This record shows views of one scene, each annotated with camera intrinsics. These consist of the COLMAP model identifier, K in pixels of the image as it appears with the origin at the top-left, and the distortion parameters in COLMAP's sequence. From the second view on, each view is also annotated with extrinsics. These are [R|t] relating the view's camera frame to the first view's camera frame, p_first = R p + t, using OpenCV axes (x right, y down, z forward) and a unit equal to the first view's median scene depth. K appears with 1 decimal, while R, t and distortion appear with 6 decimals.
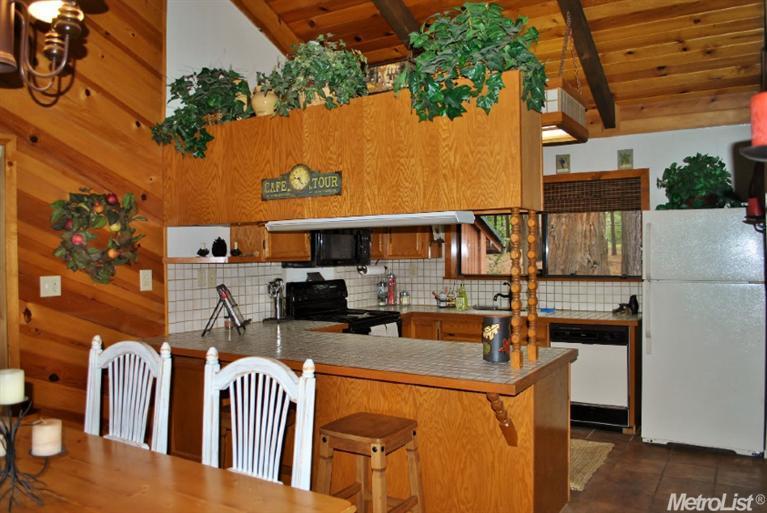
lens RADIAL K [[601.3, 0, 383.5], [0, 601.3, 256.5], [0, 0, 1]] dist [-0.059405, 0.000774]
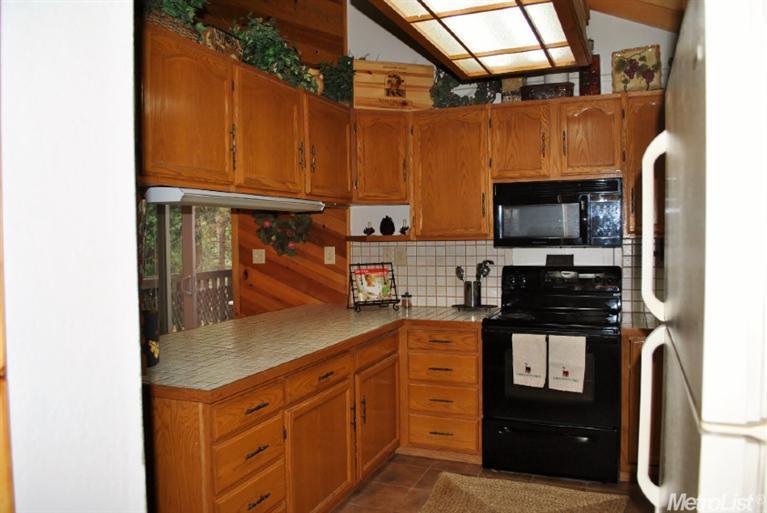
lens RADIAL K [[601.3, 0, 383.5], [0, 601.3, 256.5], [0, 0, 1]] dist [-0.059405, 0.000774]
pose [[0.143043, 0.032766, -0.989174, 0.797943], [0.009575, 0.999359, 0.034488, 0.001853], [0.989670, -0.014405, 0.142638, 0.930345]]
